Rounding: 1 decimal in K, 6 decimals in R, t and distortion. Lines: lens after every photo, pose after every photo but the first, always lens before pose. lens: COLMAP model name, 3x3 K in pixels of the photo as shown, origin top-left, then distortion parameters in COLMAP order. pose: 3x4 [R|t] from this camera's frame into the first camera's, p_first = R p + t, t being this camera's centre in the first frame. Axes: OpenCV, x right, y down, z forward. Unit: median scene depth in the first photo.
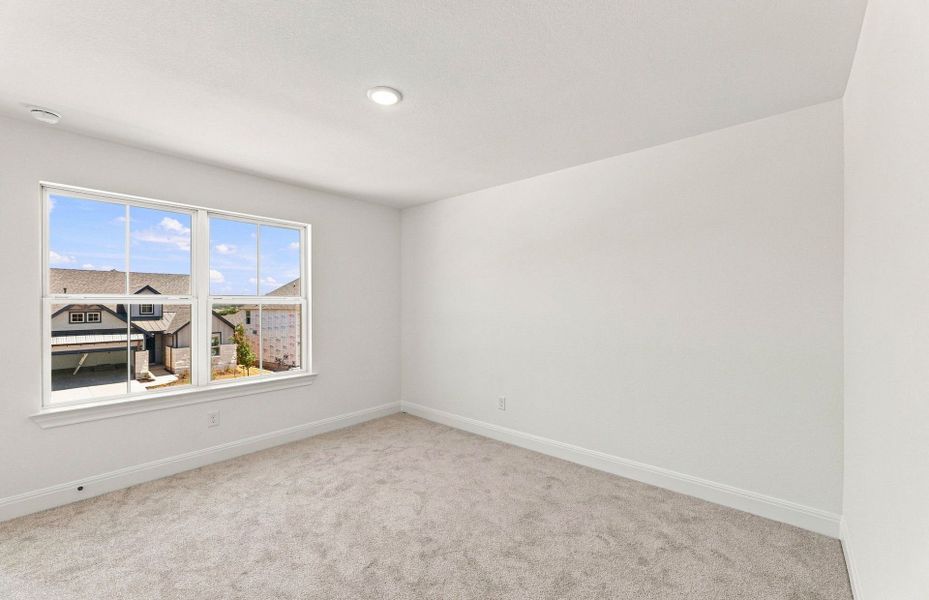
lens RADIAL K [[373.2, 0, 462.4], [0, 373.2, 299.8], [0, 0, 1]] dist [0.000194, 0.000190]
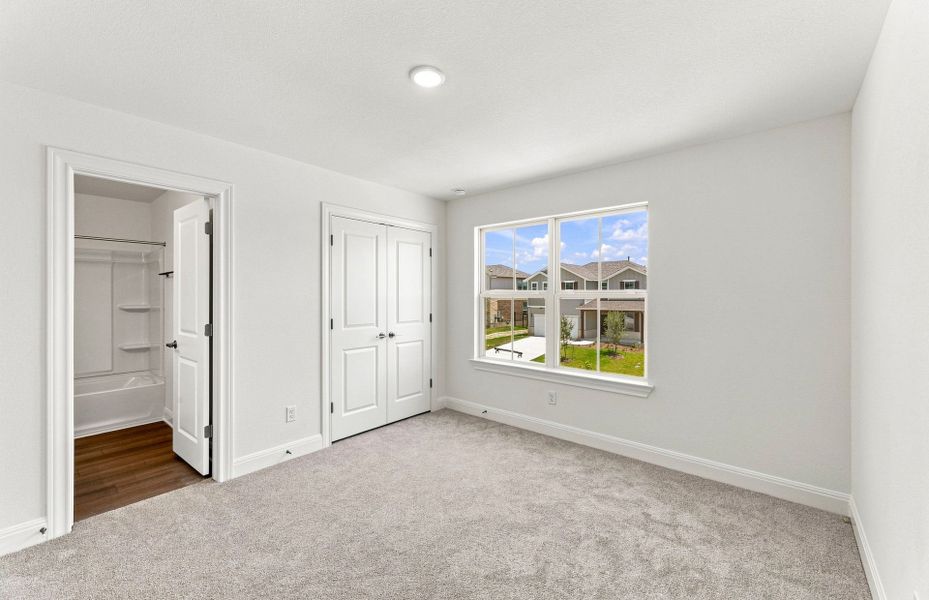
lens RADIAL K [[373.2, 0, 462.4], [0, 373.2, 299.8], [0, 0, 1]] dist [0.000194, 0.000190]
pose [[0.014885, 0.011430, -0.999824, 0.462180], [0.007627, 0.999904, 0.011545, -0.000621], [0.999860, -0.007797, 0.014797, 0.683632]]
